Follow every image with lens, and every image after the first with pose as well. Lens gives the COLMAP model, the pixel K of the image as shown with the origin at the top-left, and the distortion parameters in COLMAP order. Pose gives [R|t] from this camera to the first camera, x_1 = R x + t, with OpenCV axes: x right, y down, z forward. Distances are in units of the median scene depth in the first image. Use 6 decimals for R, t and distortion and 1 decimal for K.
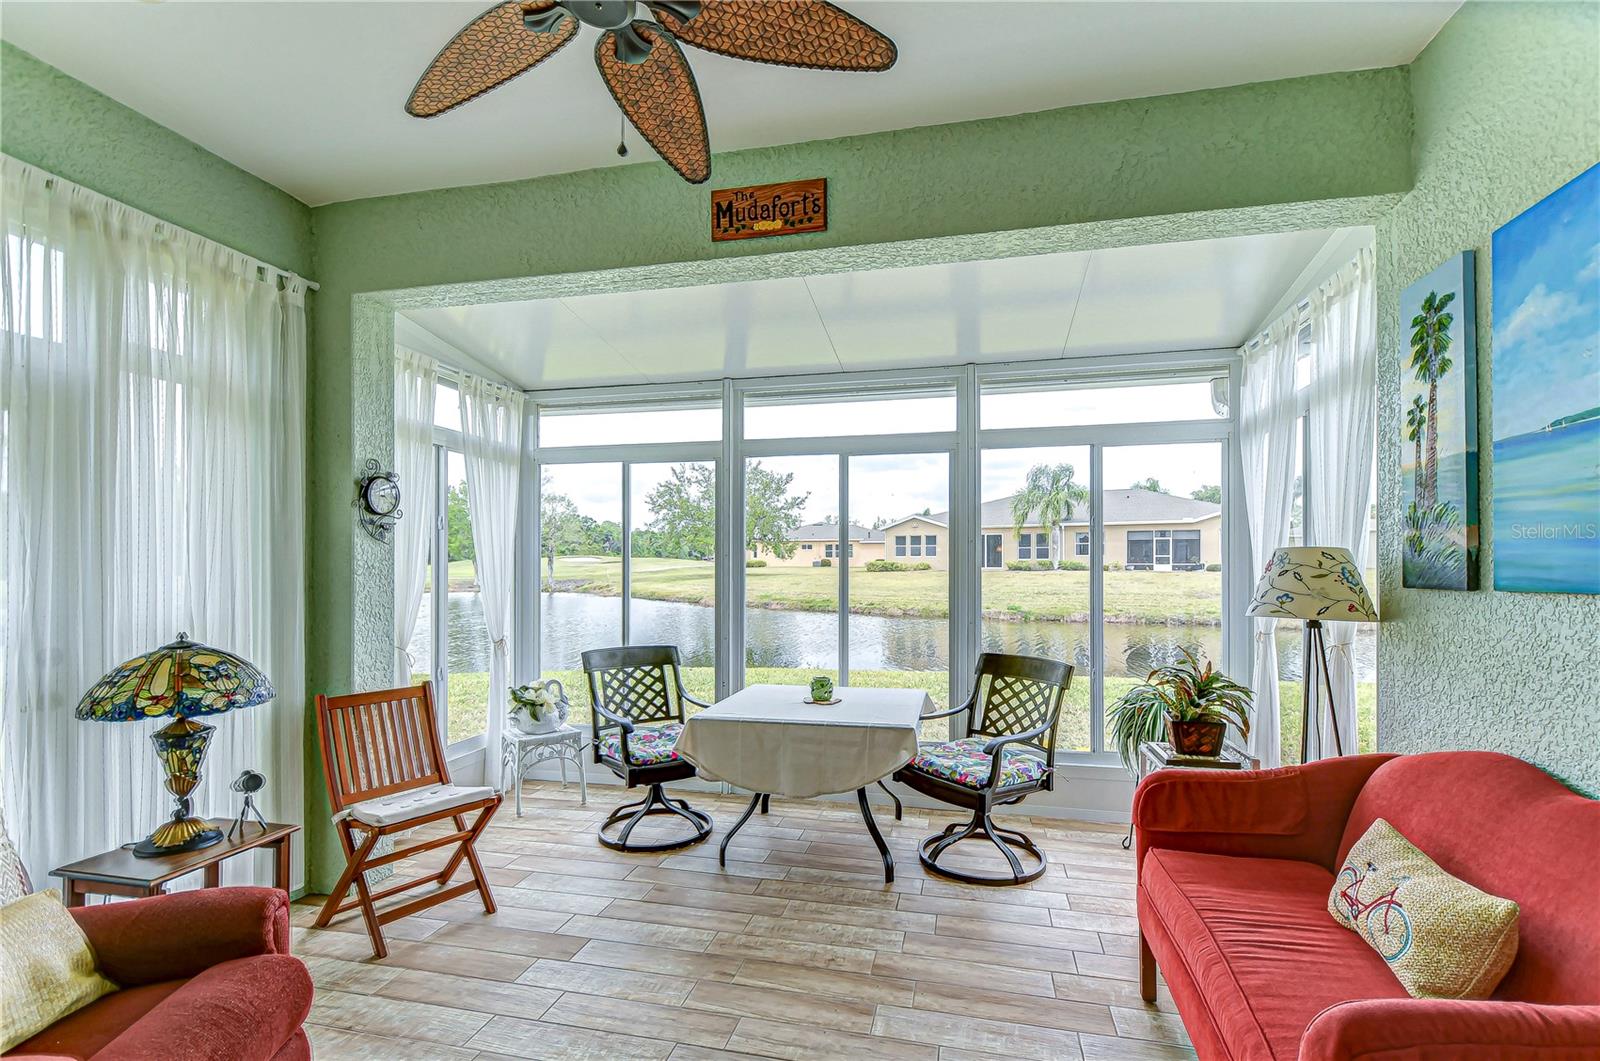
lens RADIAL K [[722.7, 0, 810.3], [0, 722.7, 562.5], [0, 0, 1]] dist [0.010469, -0.010928]
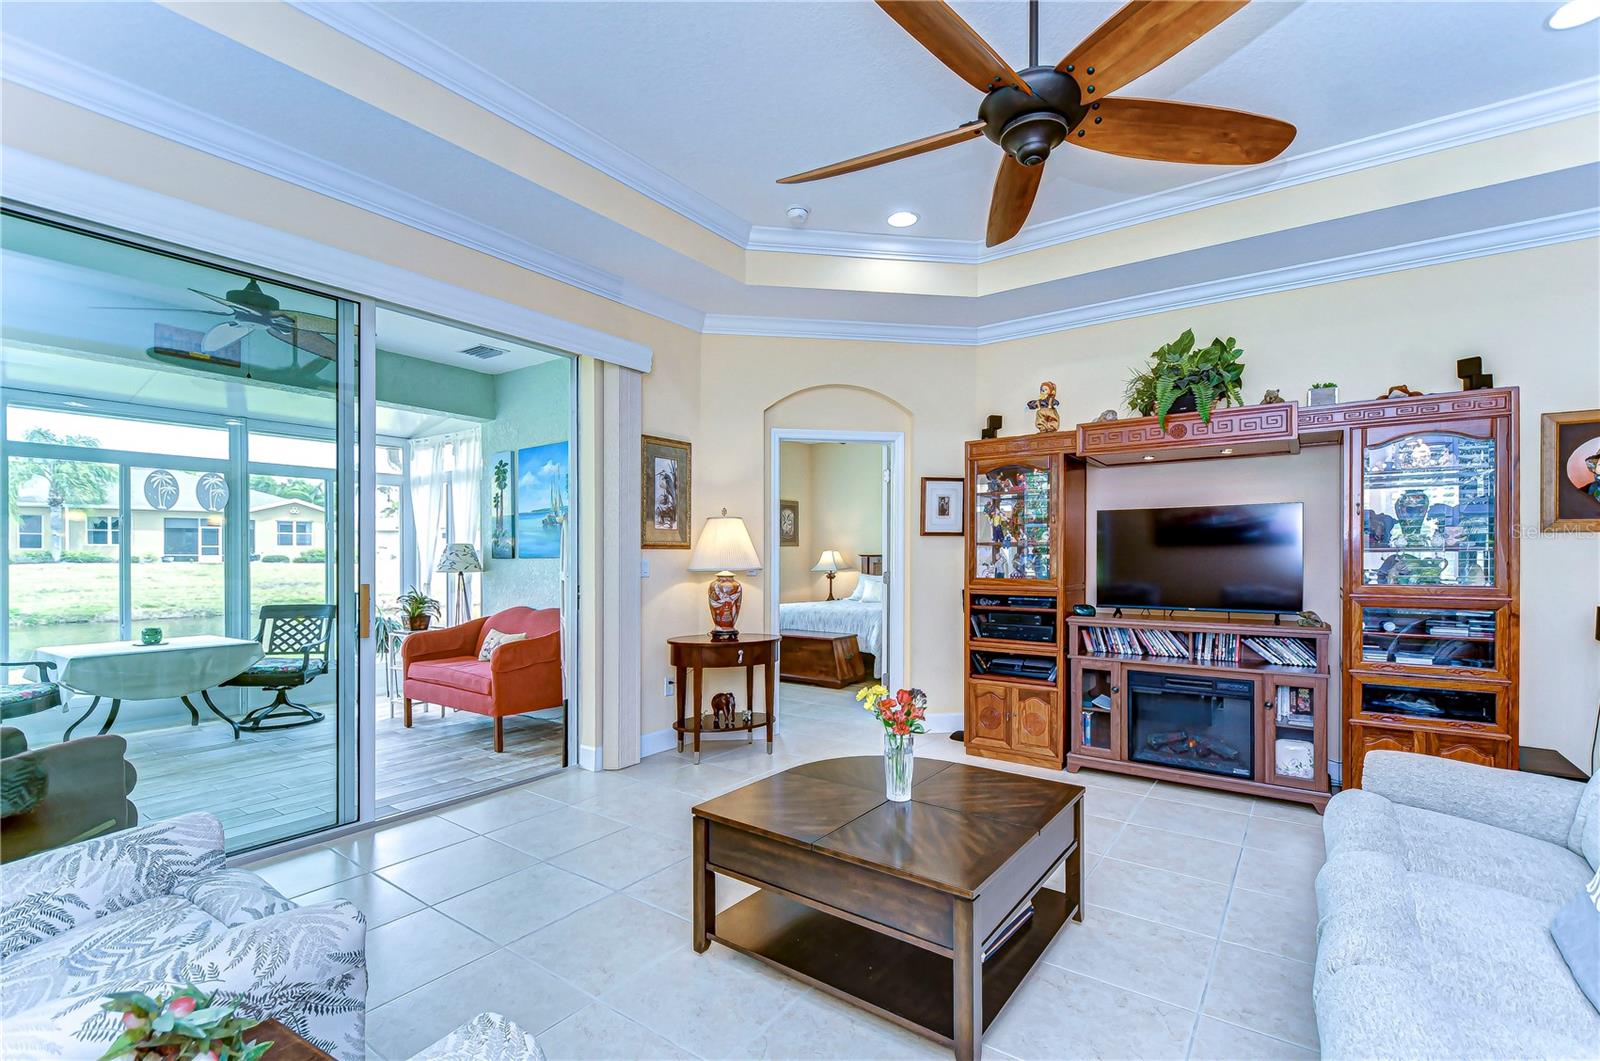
lens RADIAL K [[713.1, 0, 808.2], [0, 713.1, 559.7], [0, 0, 1]] dist [0.002215, -0.006449]
pose [[0.382636, -0.005203, 0.923884, -0.785860], [-0.001796, 0.999978, 0.006375, 0.011553], [-0.923897, -0.004099, 0.382619, -0.740380]]
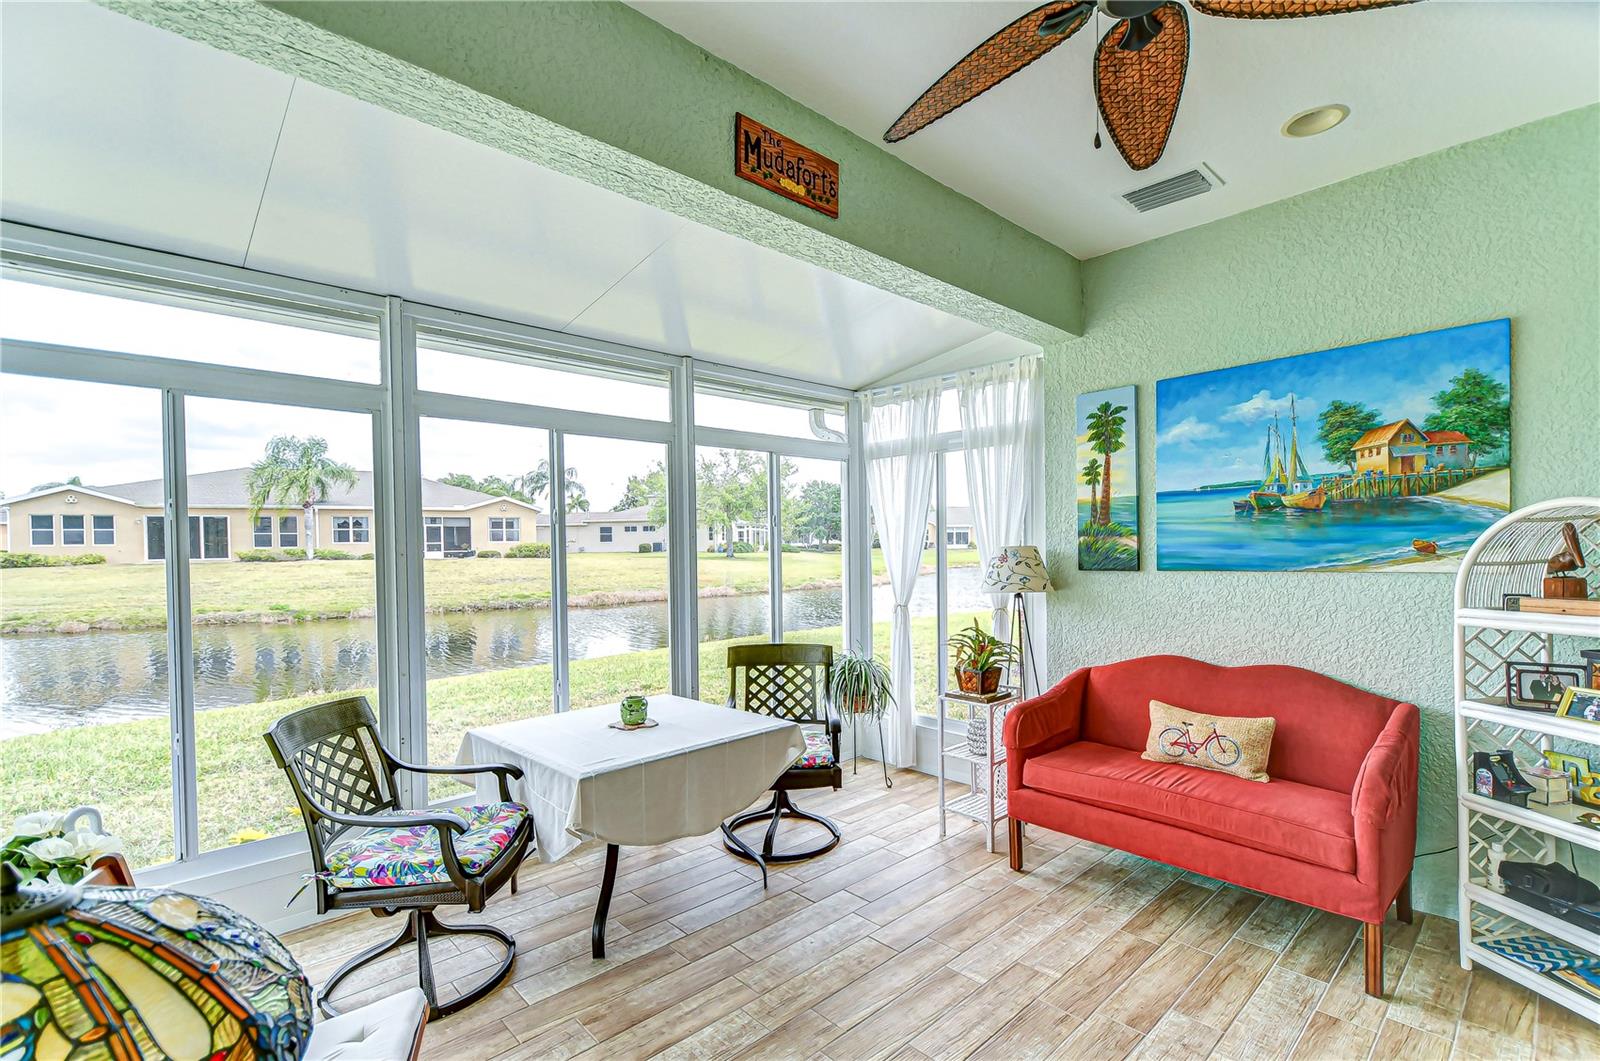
lens RADIAL K [[722.7, 0, 810.3], [0, 722.7, 562.5], [0, 0, 1]] dist [0.010469, -0.010928]
pose [[0.554888, -0.026025, 0.831518, -0.573153], [0.010192, 0.999648, 0.024486, -0.019174], [-0.831863, -0.005112, 0.554958, 0.350689]]
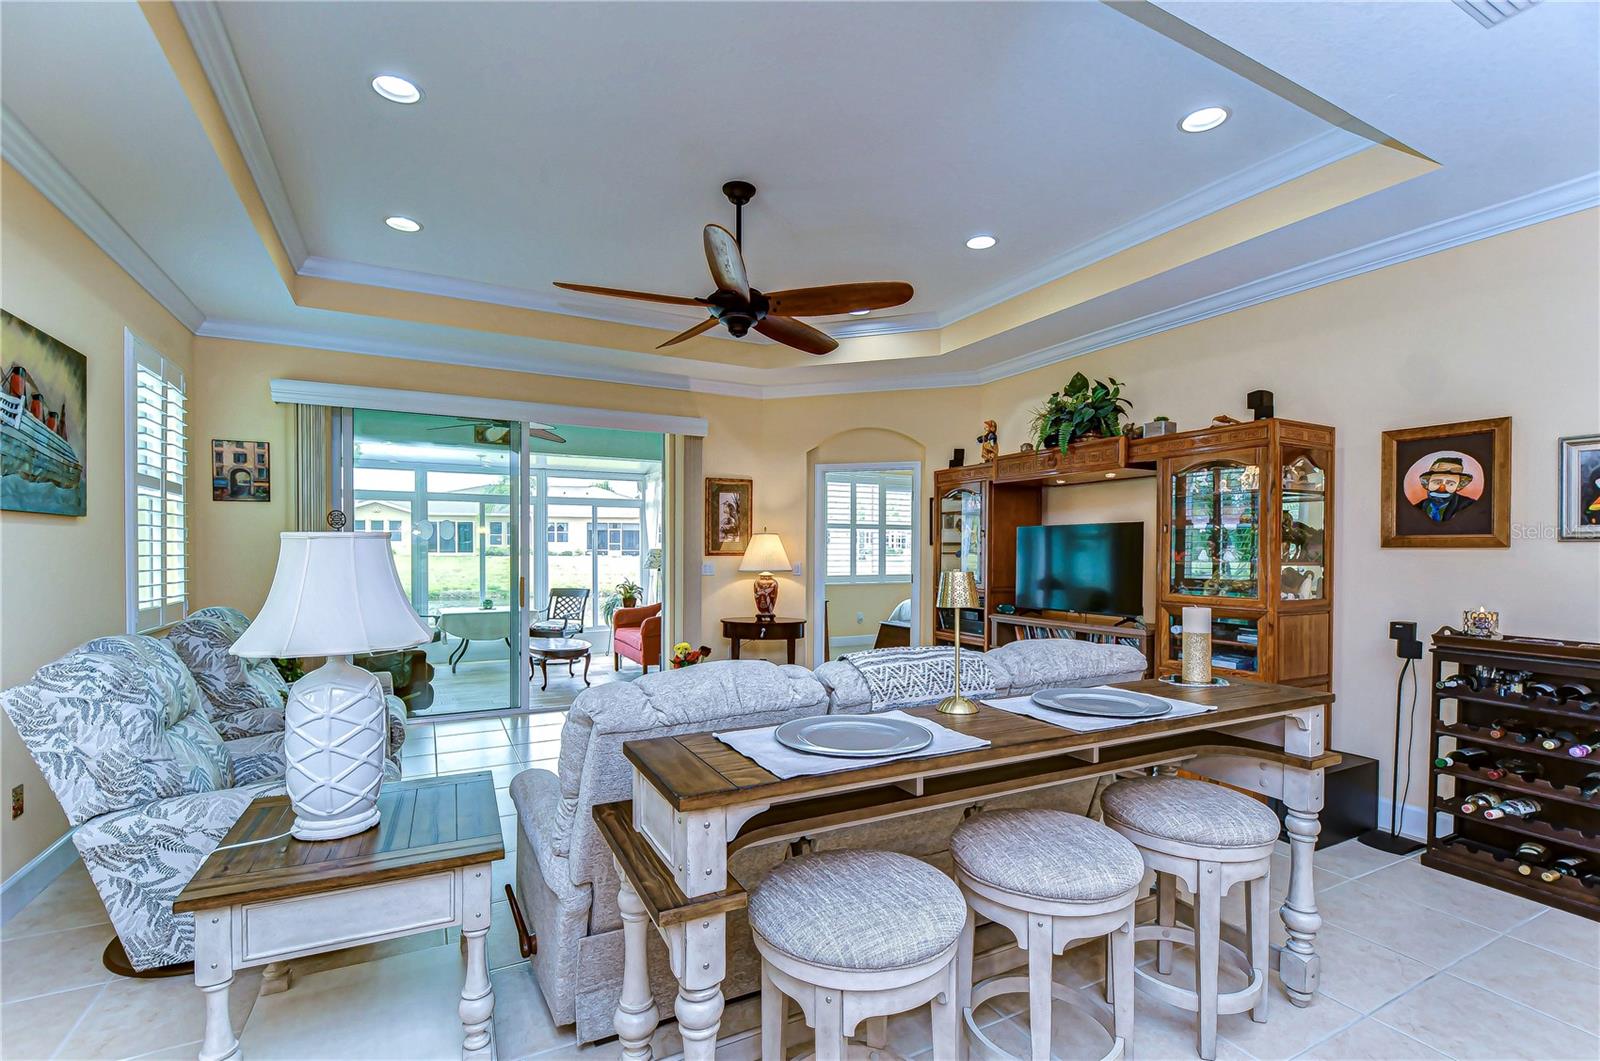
lens RADIAL K [[713.1, 0, 808.2], [0, 713.1, 559.7], [0, 0, 1]] dist [0.002215, -0.006449]
pose [[0.752665, -0.006587, 0.658370, -0.757365], [-0.004278, 0.999880, 0.014894, -0.016676], [-0.658389, -0.014026, 0.752547, -1.518886]]
